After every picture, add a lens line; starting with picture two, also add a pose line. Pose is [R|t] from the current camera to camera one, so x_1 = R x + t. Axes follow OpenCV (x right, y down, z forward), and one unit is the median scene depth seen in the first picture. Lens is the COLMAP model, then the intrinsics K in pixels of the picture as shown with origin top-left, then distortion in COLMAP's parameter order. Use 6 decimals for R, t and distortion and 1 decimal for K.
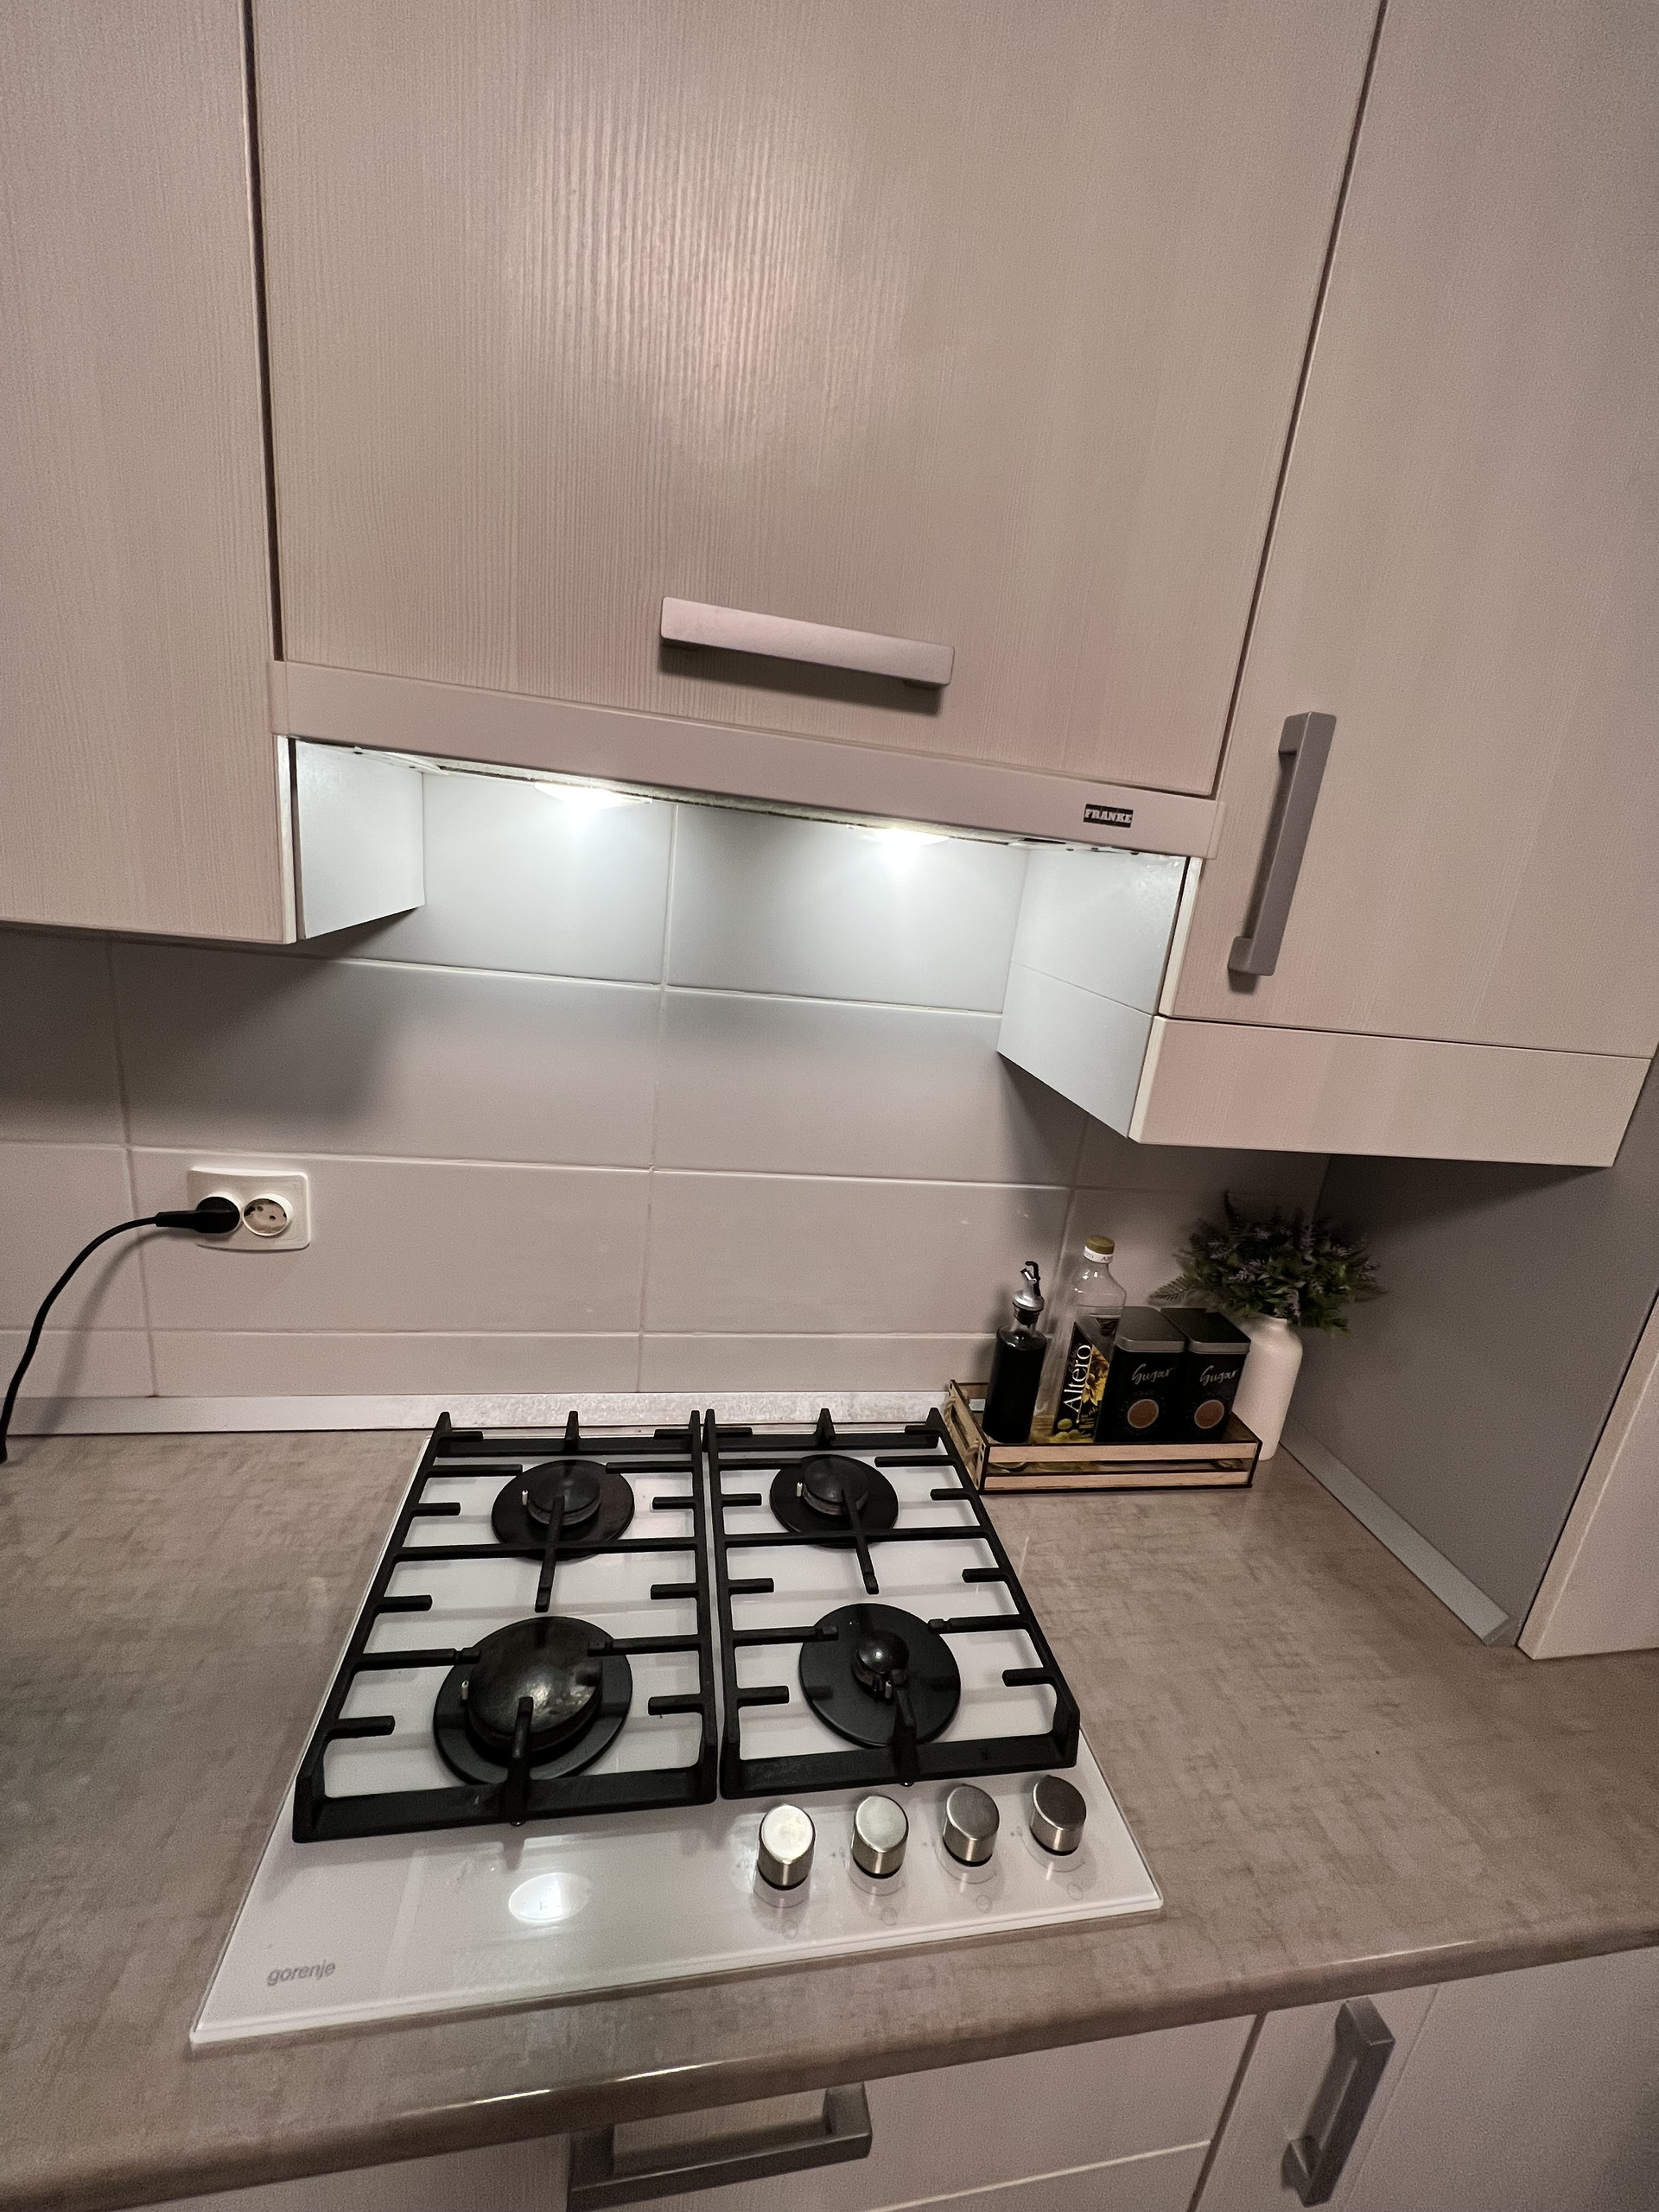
lens RADIAL K [[884.3, 0, 829.3], [0, 884.3, 1102.6], [0, 0, 1]] dist [-0.002332, 0.000743]
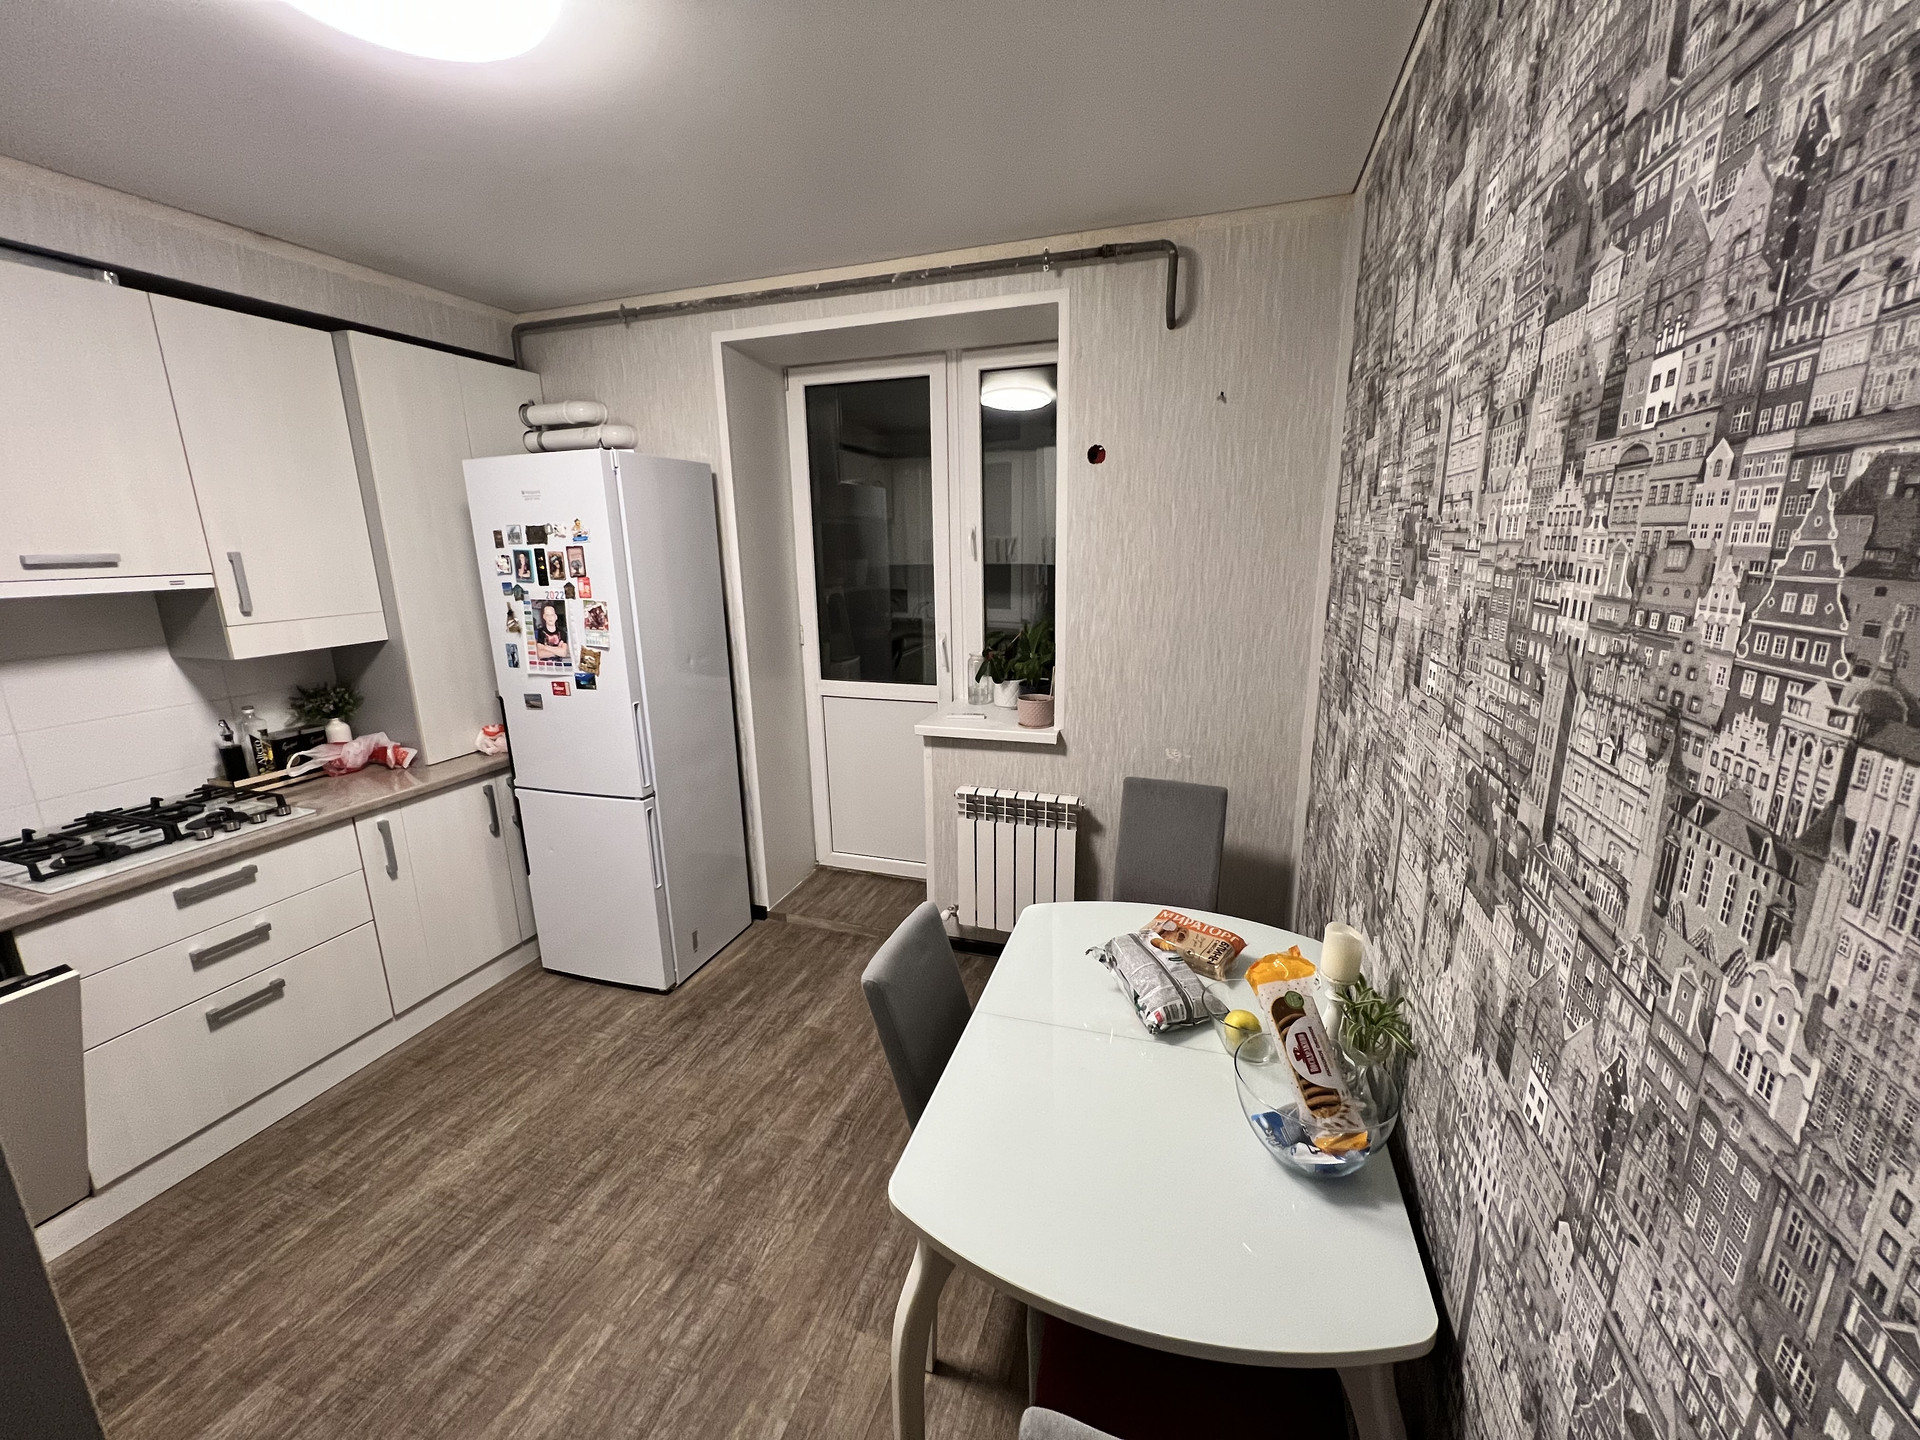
lens RADIAL K [[763.4, 0, 951.3], [0, 763.4, 720.1], [0, 0, 1]] dist [-0.002489, 0.000384]
pose [[0.480285, -0.320275, 0.816547, -0.776966], [0.300631, 0.934669, 0.189778, 0.491334], [-0.823983, 0.154332, 0.545192, -2.747153]]
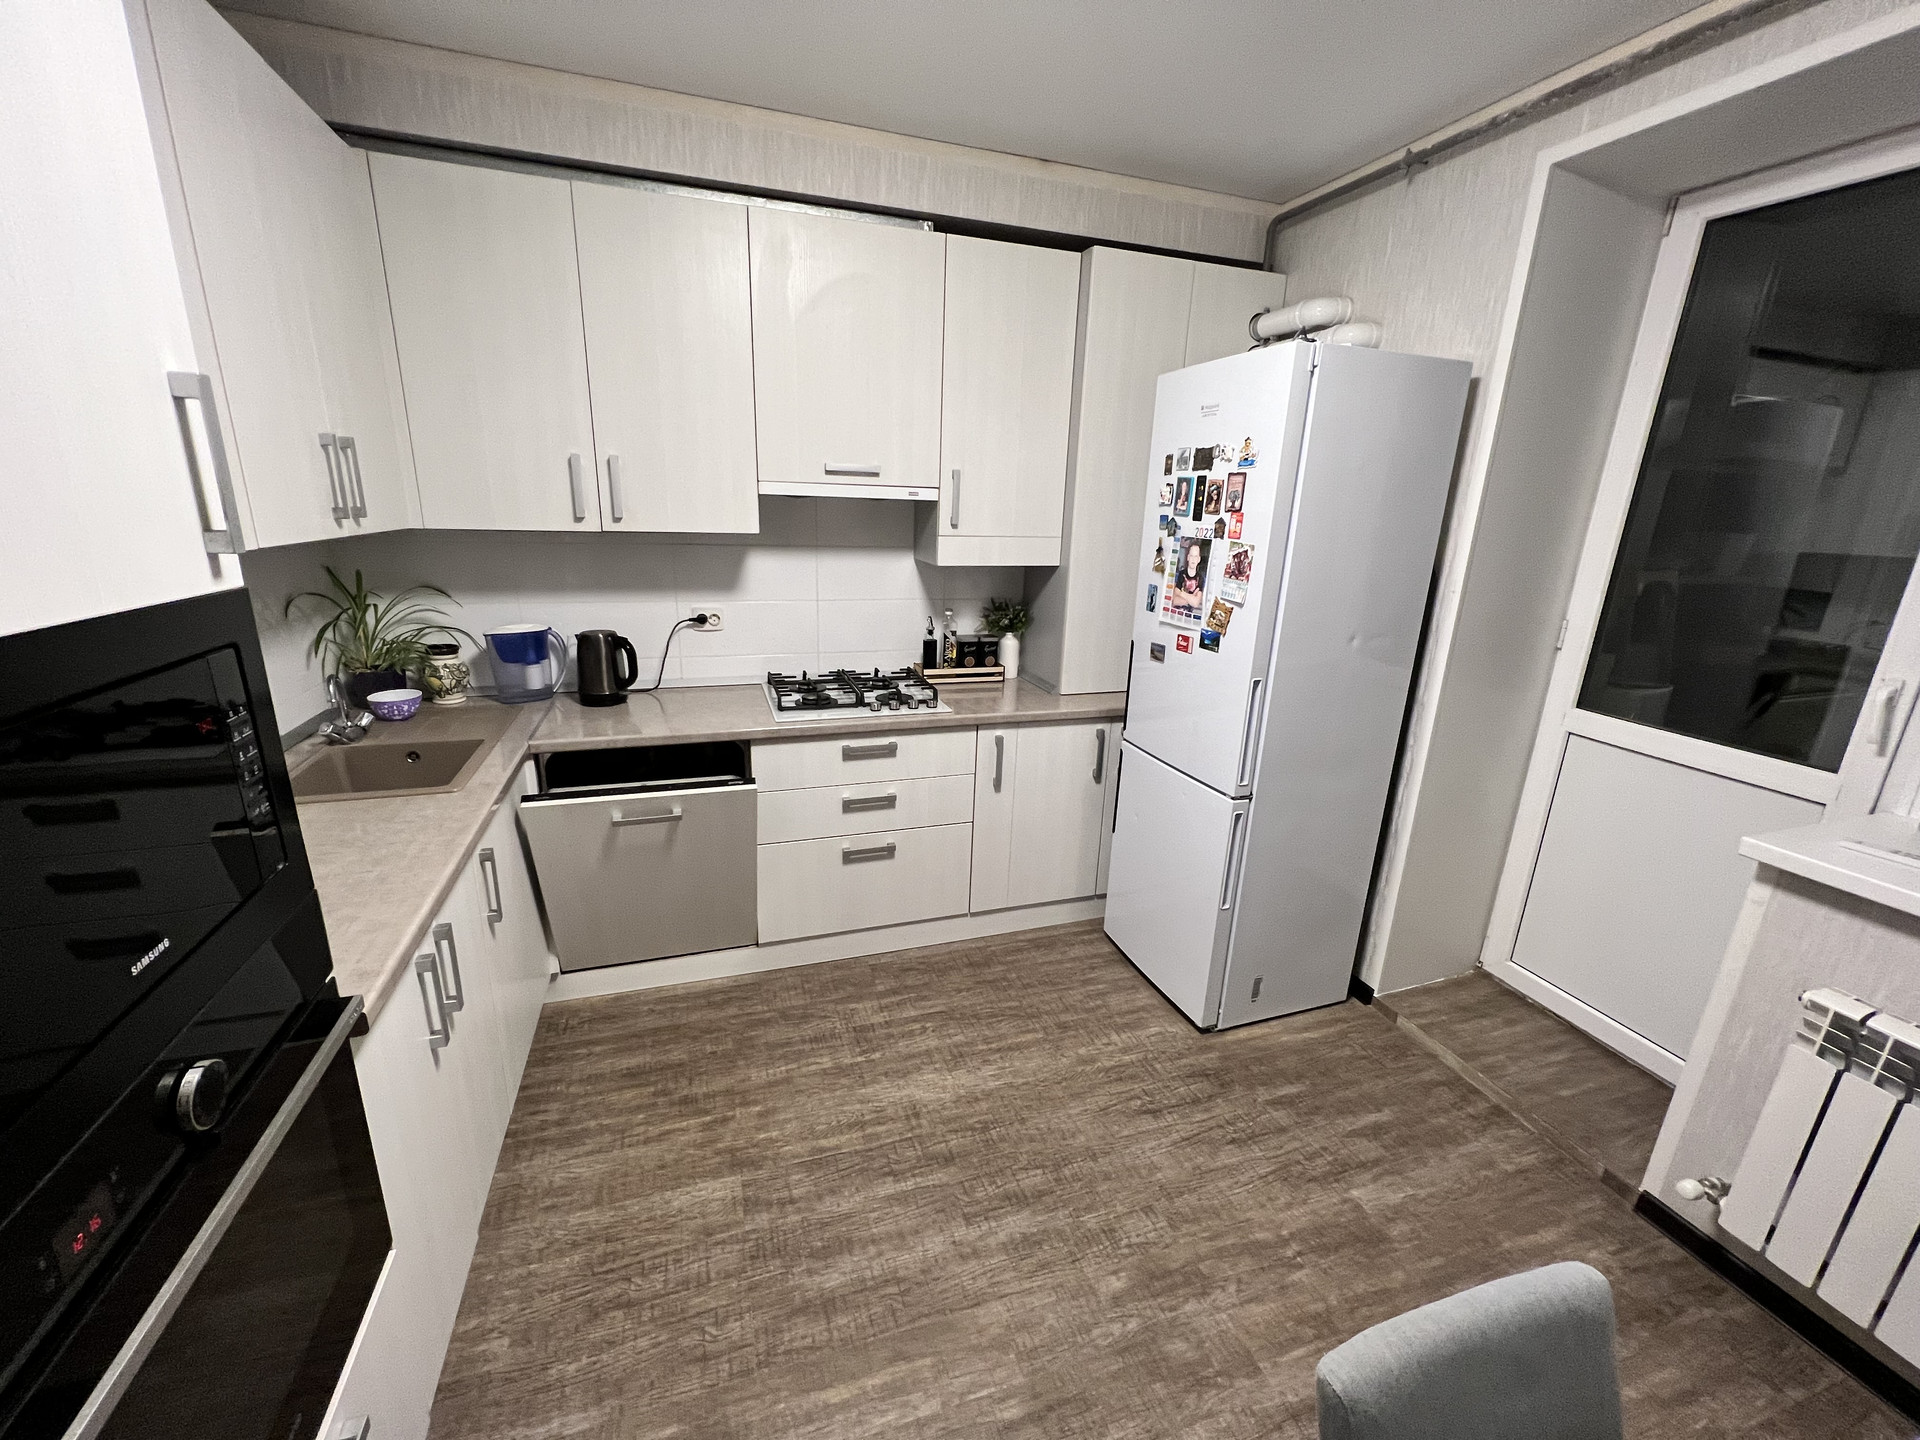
lens RADIAL K [[763.4, 0, 956.9], [0, 763.4, 718.3], [0, 0, 1]] dist [-0.002489, 0.000384]
pose [[0.986205, -0.118036, 0.116048, -0.072136], [0.115050, 0.992840, 0.032126, 0.565015], [-0.119009, -0.018331, 0.992724, -2.300429]]
